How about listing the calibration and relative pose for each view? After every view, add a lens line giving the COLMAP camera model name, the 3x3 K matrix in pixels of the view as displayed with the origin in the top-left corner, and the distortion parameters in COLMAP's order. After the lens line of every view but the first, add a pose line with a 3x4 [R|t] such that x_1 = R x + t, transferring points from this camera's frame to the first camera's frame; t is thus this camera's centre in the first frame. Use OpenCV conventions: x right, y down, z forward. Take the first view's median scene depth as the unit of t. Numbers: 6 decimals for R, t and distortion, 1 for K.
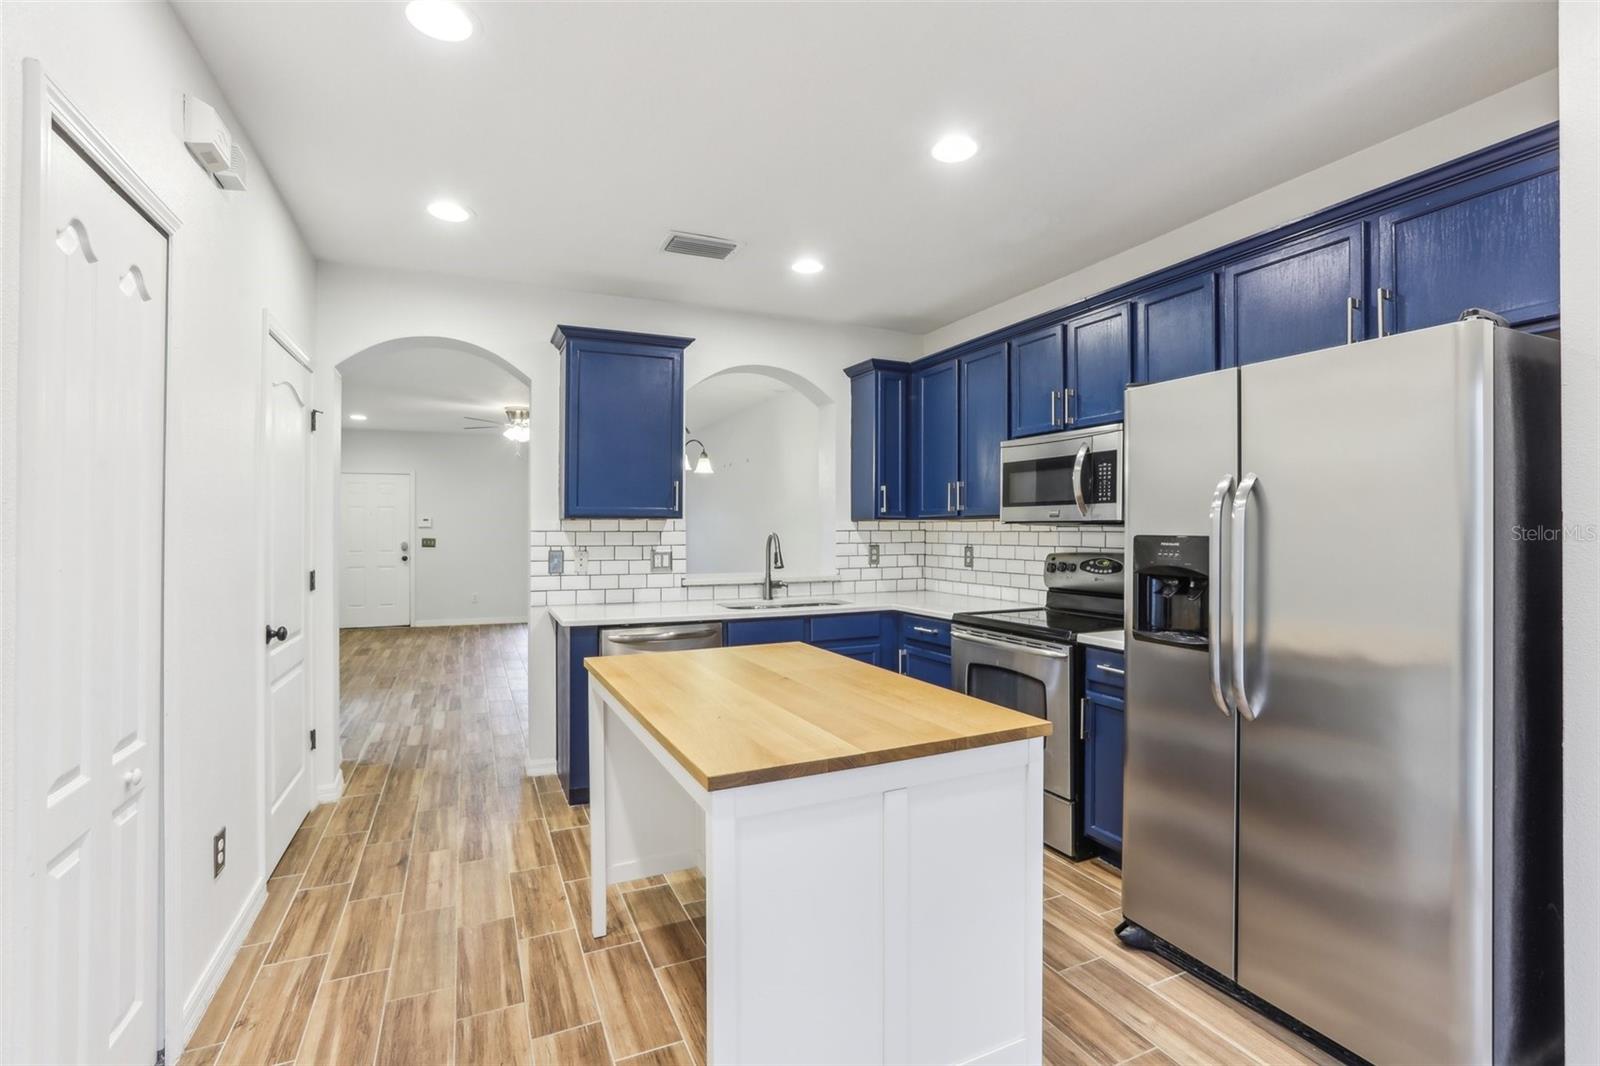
lens RADIAL K [[747.4, 0, 795.1], [0, 747.4, 520.6], [0, 0, 1]] dist [-0.045090, 0.032717]
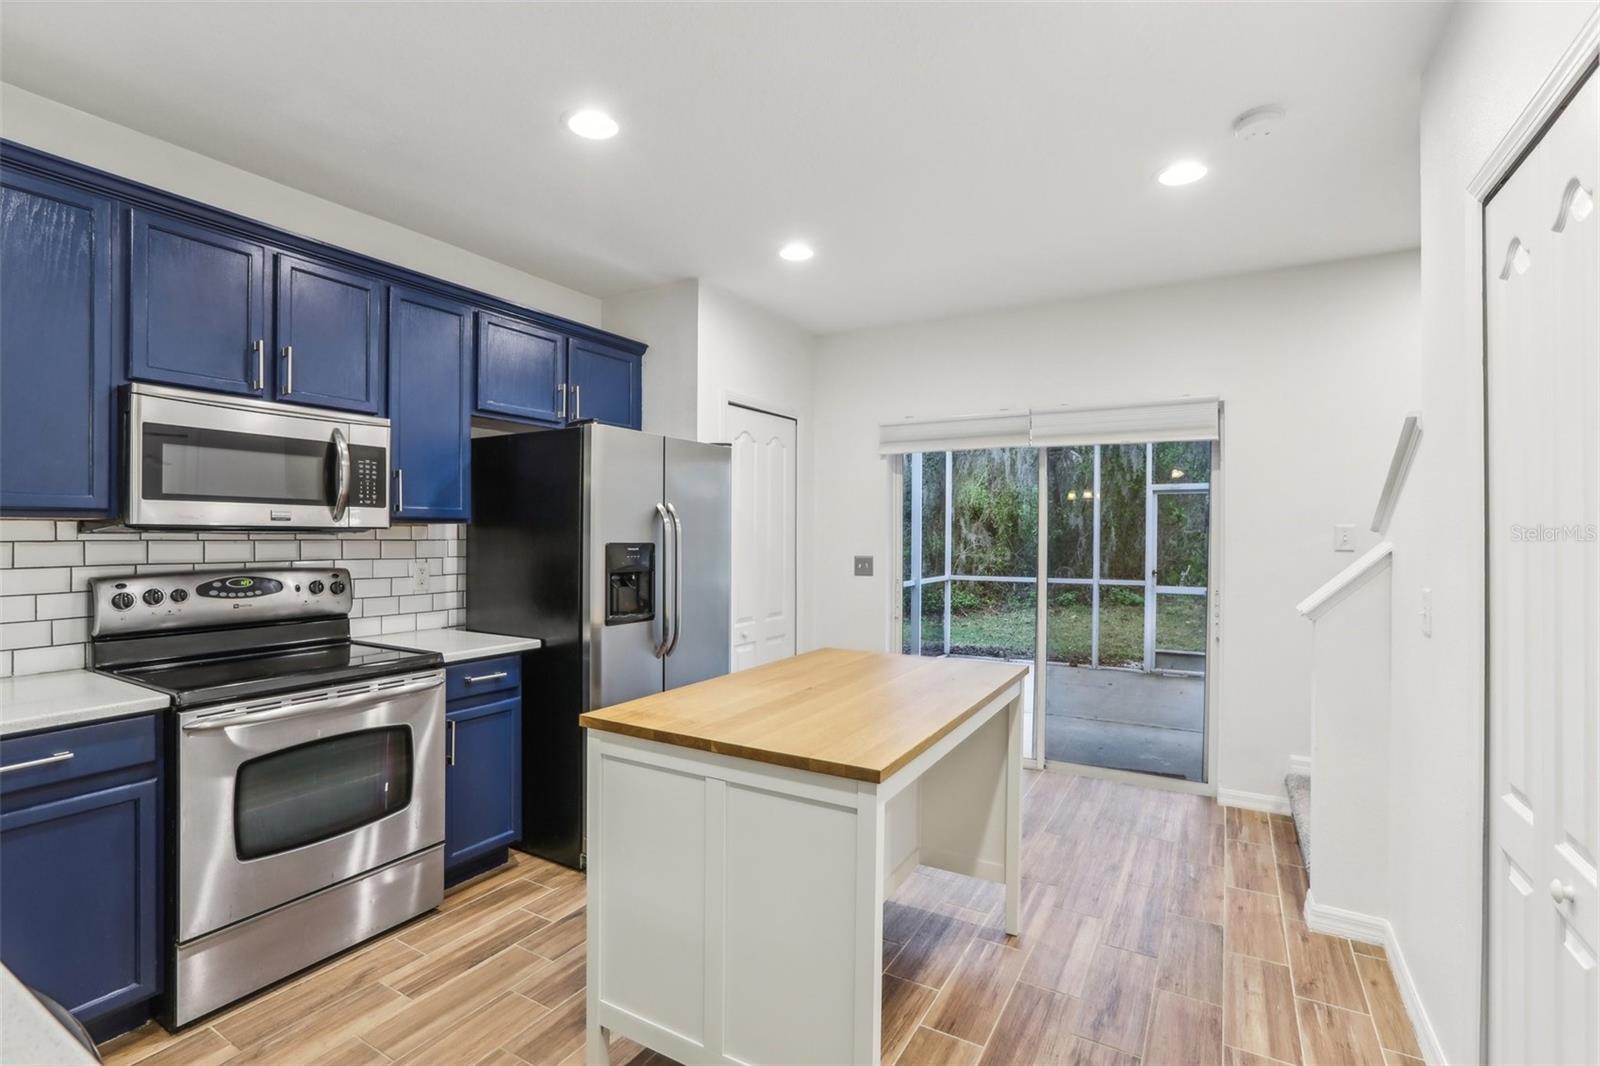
lens RADIAL K [[737.5, 0, 802.6], [0, 737.5, 539.1], [0, 0, 1]] dist [-0.043862, 0.022646]
pose [[-0.578990, -0.008485, 0.815290, -0.461764], [-0.014633, 0.999893, 0.000014, 0.005028], [-0.815203, -0.011923, -0.579052, 0.899043]]
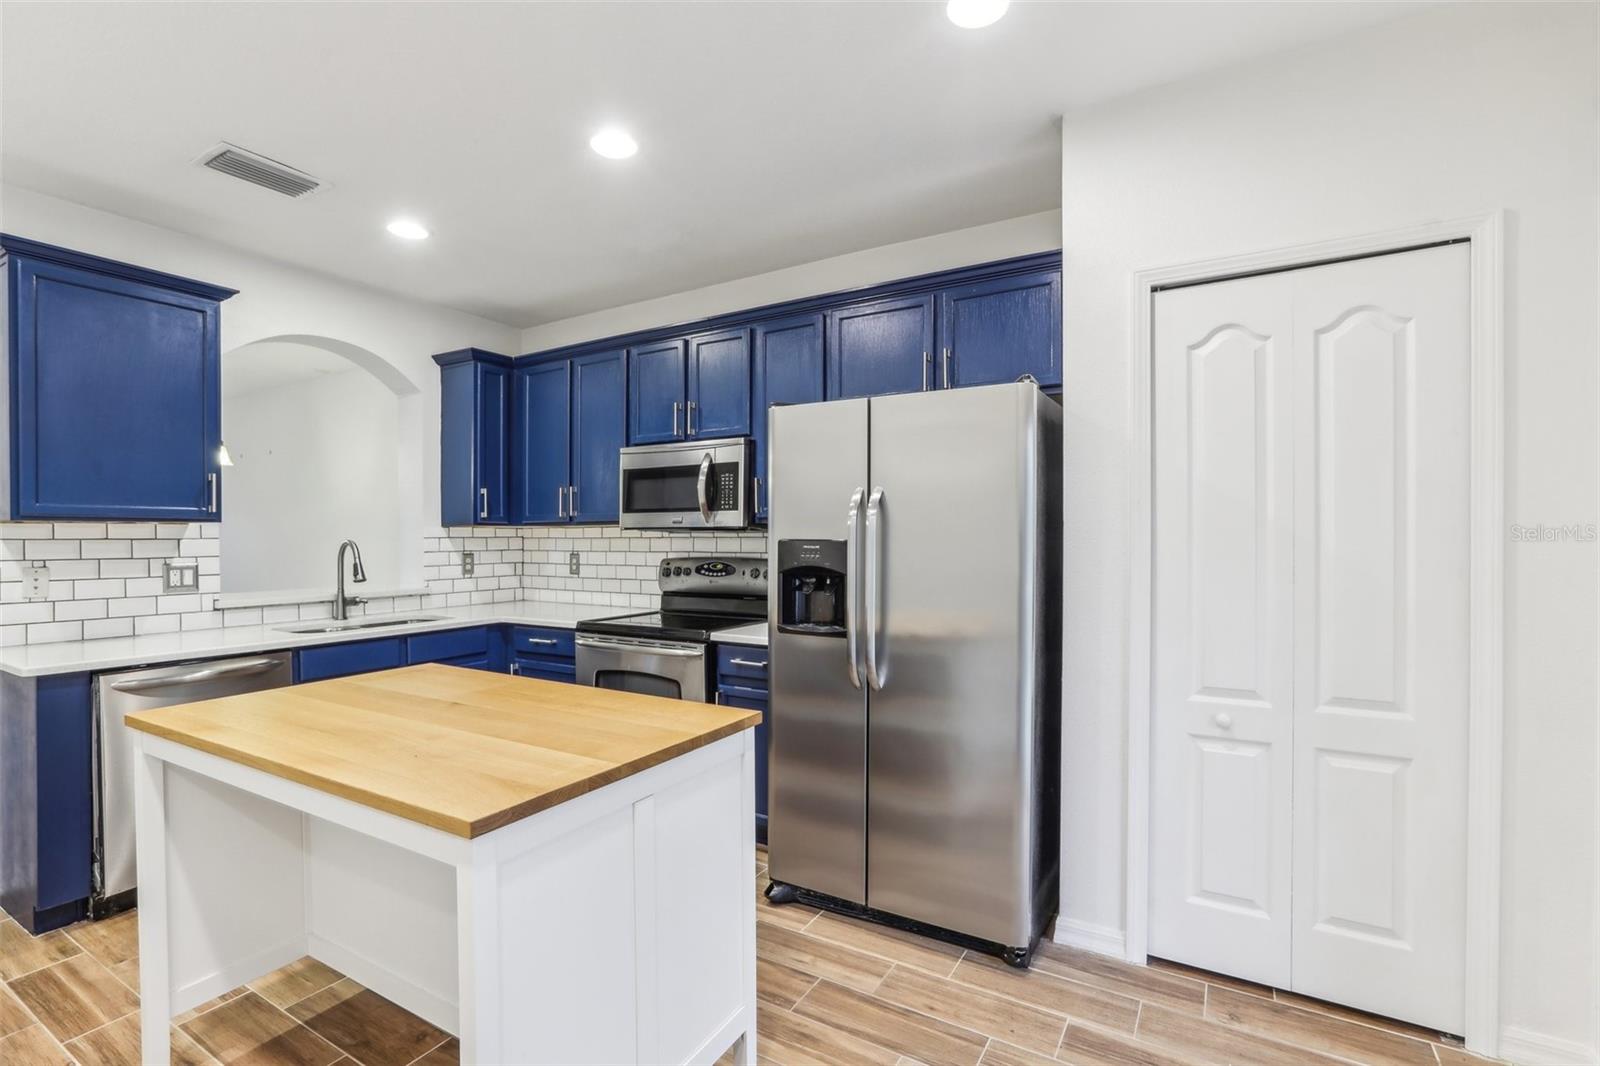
lens RADIAL K [[748.6, 0, 797.5], [0, 748.6, 545.2], [0, 0, 1]] dist [-0.038529, 0.023364]
pose [[0.824996, -0.008175, 0.565079, -0.096811], [-0.004314, 0.999775, 0.020762, 0.003017], [-0.565122, -0.019566, 0.824775, 0.032557]]
